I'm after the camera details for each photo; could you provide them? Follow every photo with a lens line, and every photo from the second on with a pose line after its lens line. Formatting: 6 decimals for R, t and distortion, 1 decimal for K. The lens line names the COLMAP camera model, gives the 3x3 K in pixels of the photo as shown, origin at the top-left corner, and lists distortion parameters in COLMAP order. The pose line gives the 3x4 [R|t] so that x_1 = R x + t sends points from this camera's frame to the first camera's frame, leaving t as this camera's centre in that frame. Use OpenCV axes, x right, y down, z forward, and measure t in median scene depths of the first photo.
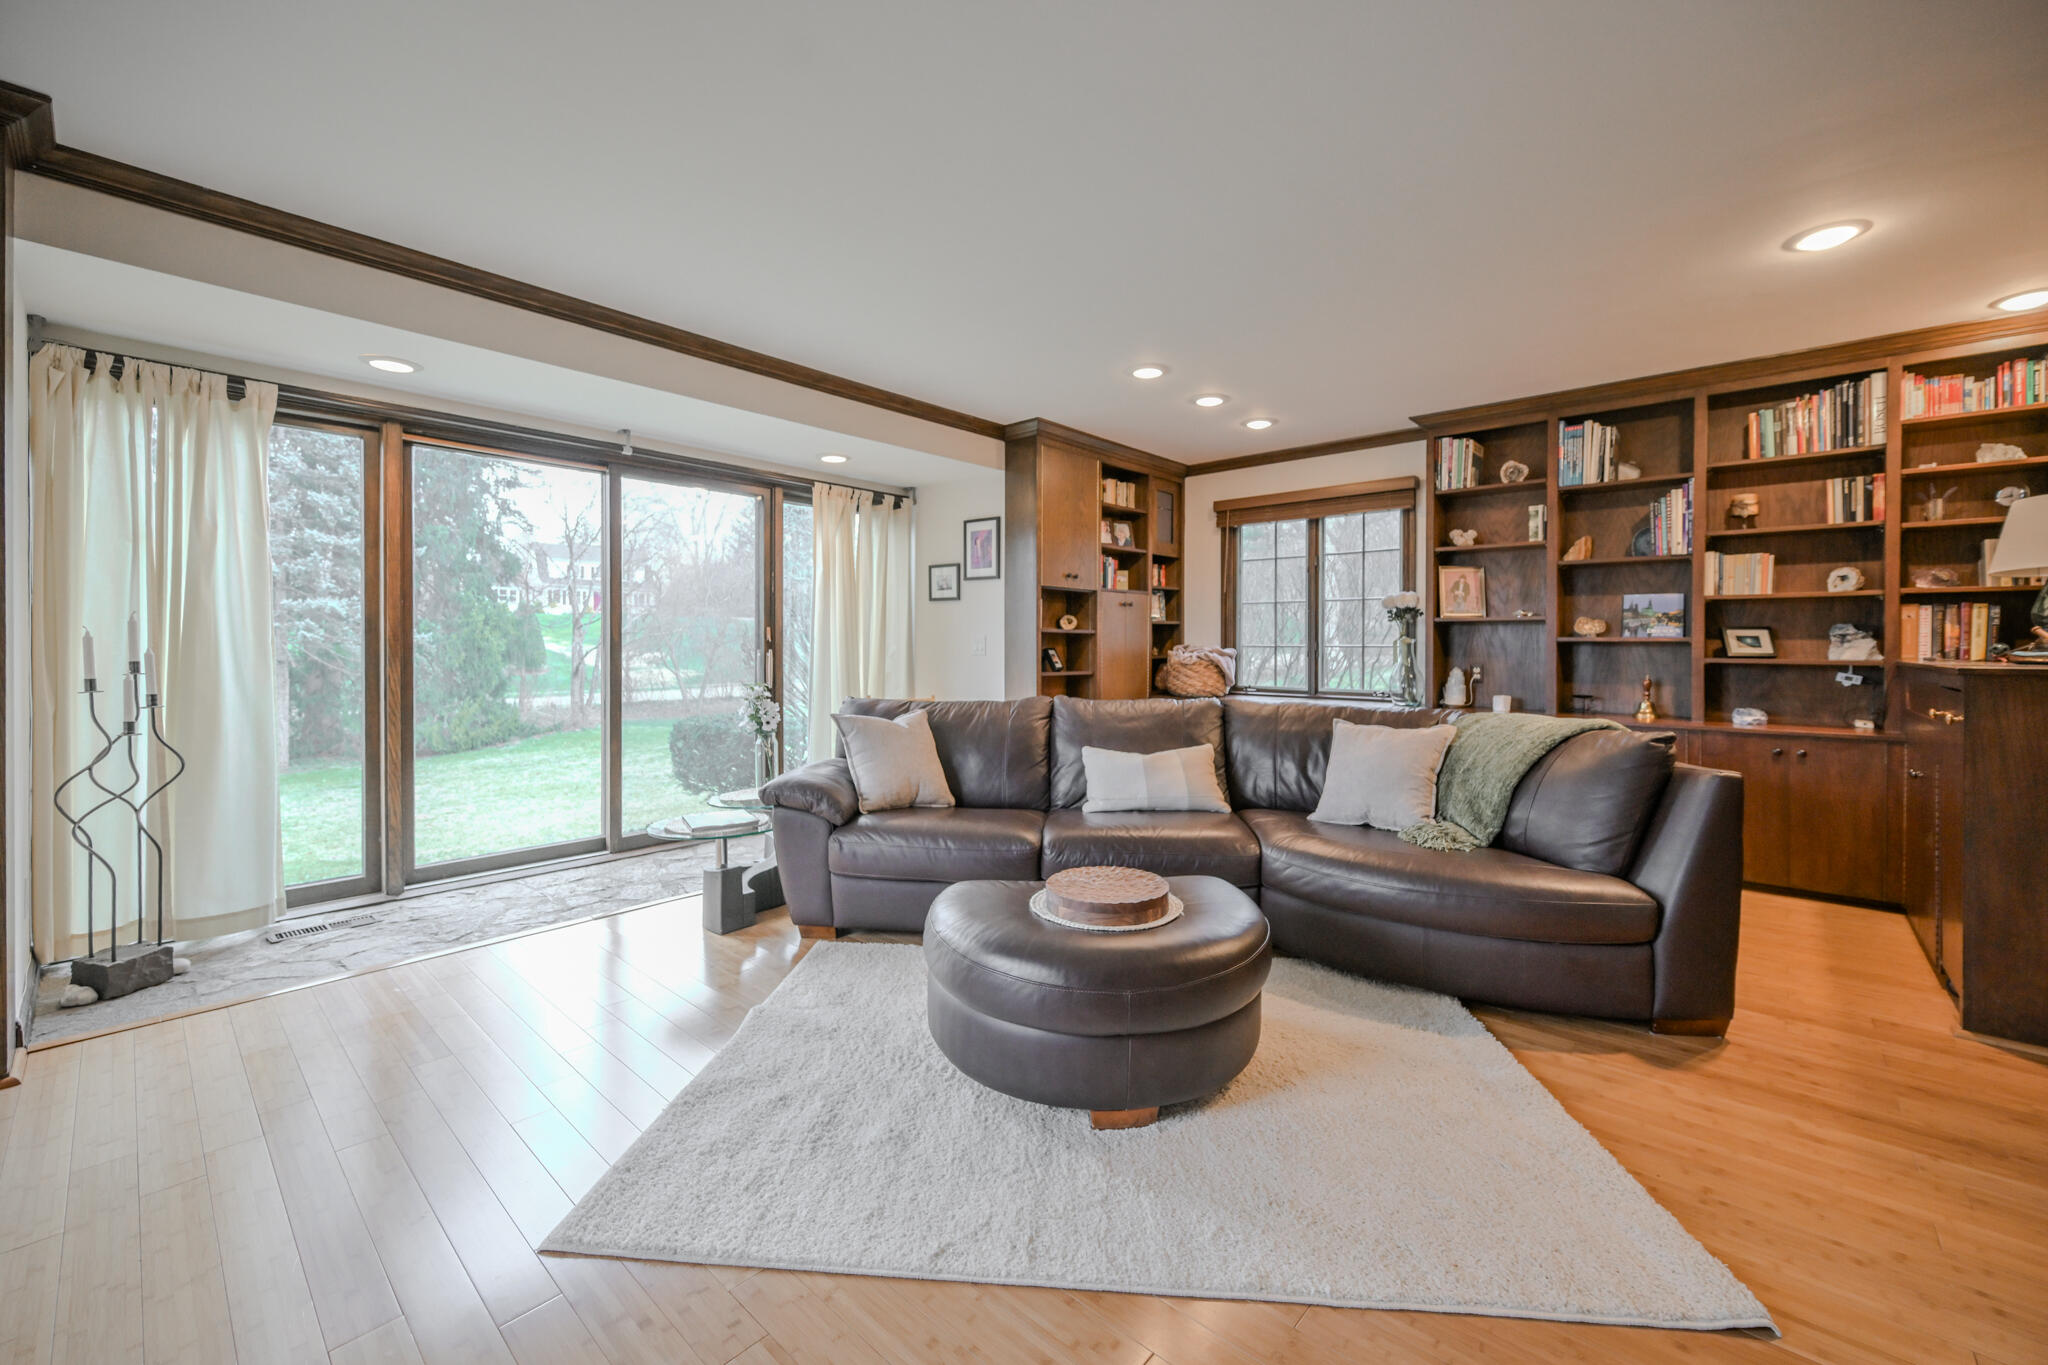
lens RADIAL K [[821.0, 0, 1034.8], [0, 821.0, 643.0], [0, 0, 1]] dist [-0.000507, -0.000088]
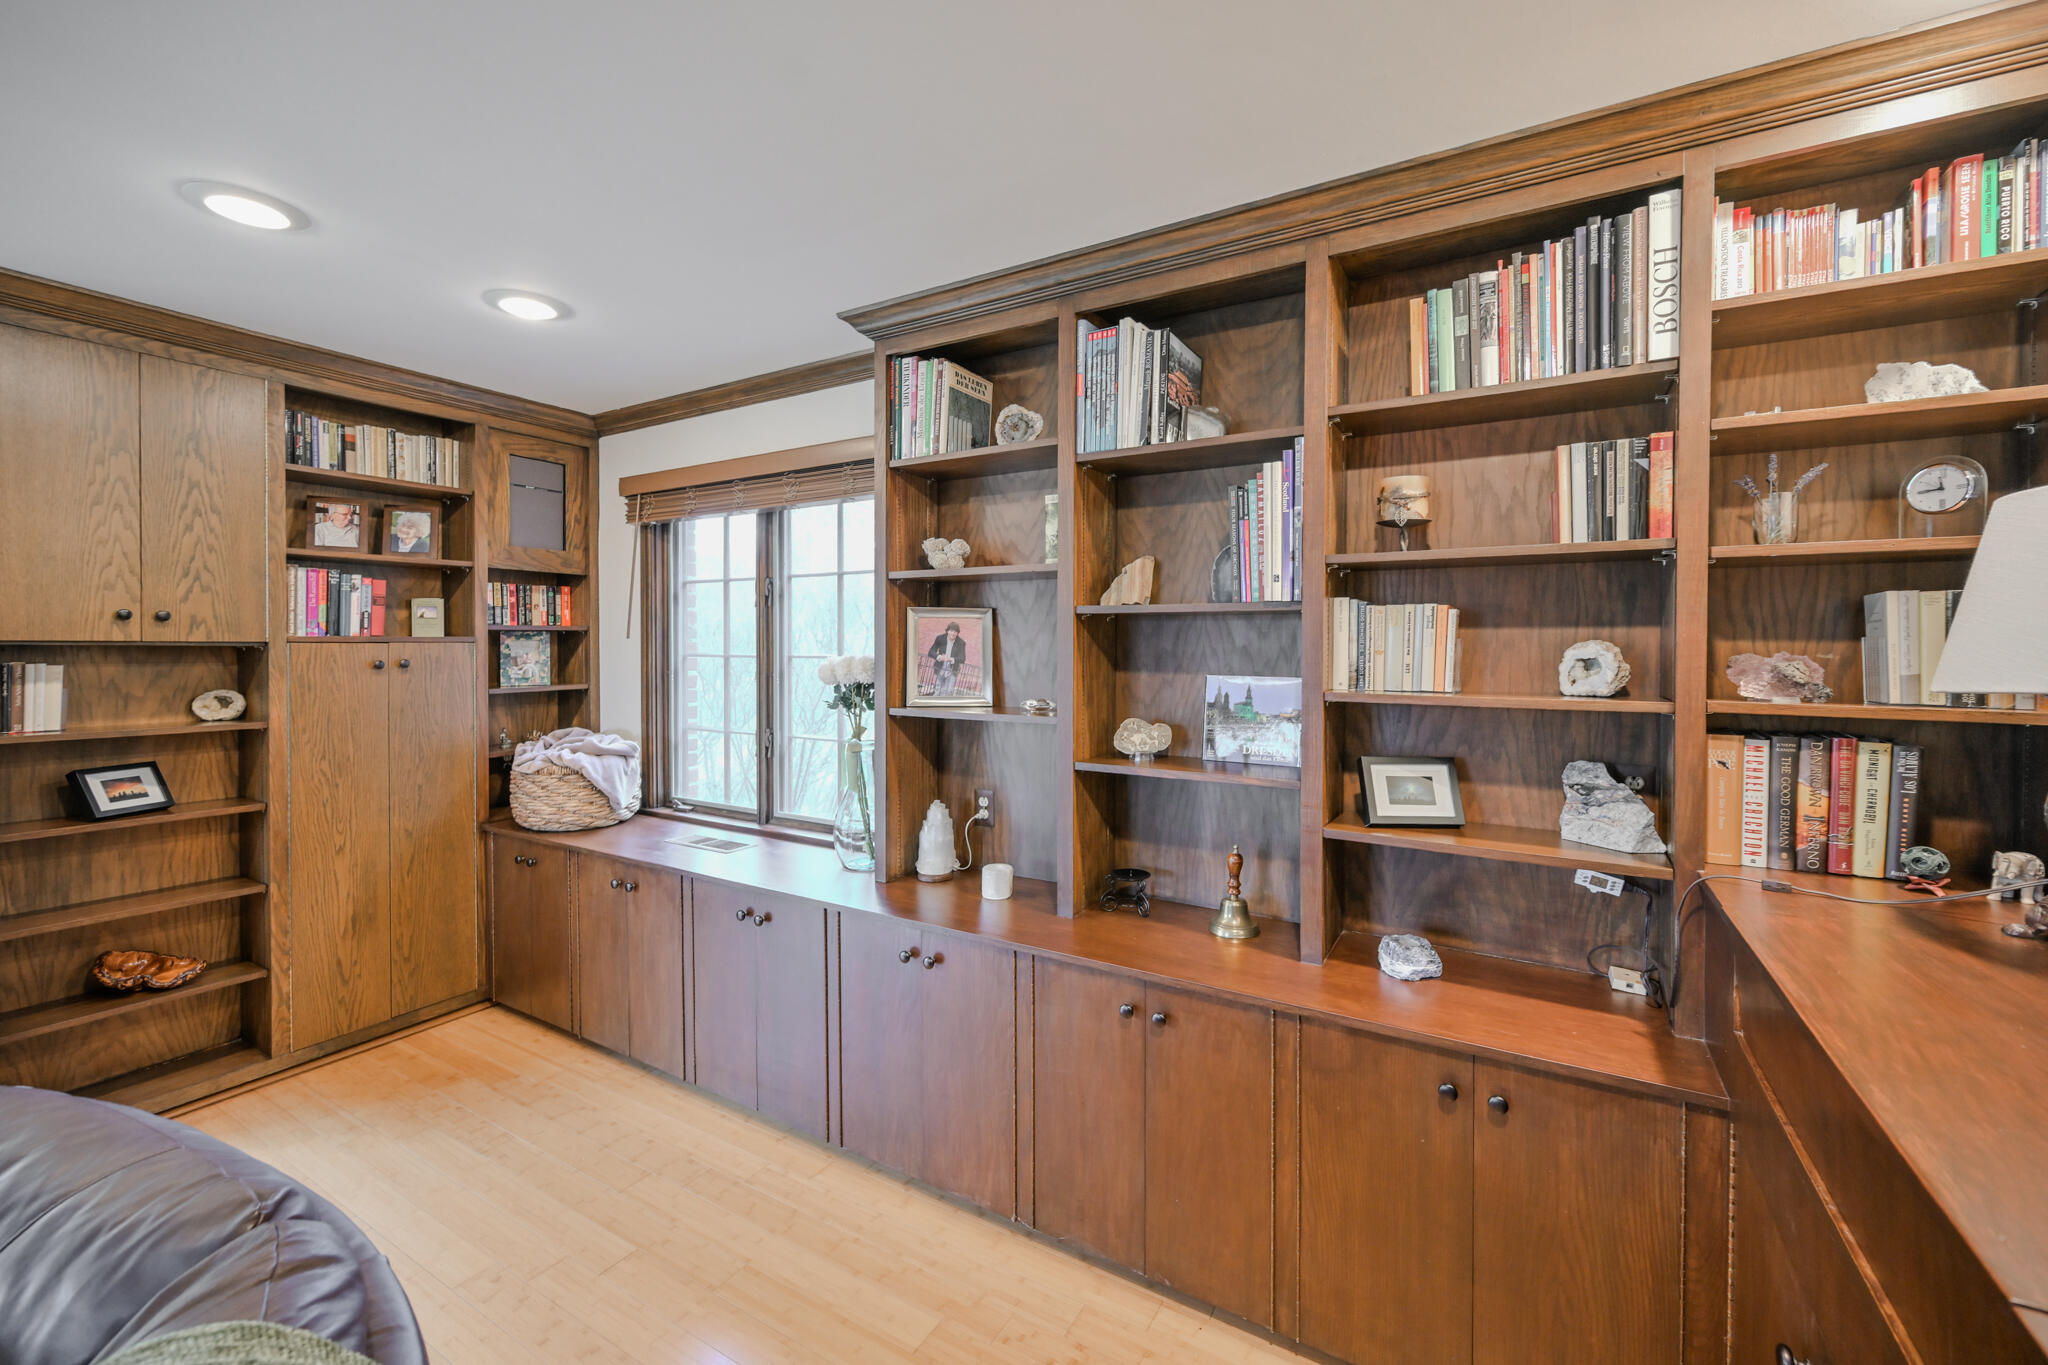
lens RADIAL K [[850.0, 0, 974.3], [0, 850.0, 646.5], [0, 0, 1]] dist [0.000113, 0.000113]
pose [[0.987789, 0.003594, 0.155757, 0.564721], [-0.003589, 0.999994, -0.000312, -0.085691], [-0.155757, -0.000250, 0.987795, 0.576487]]
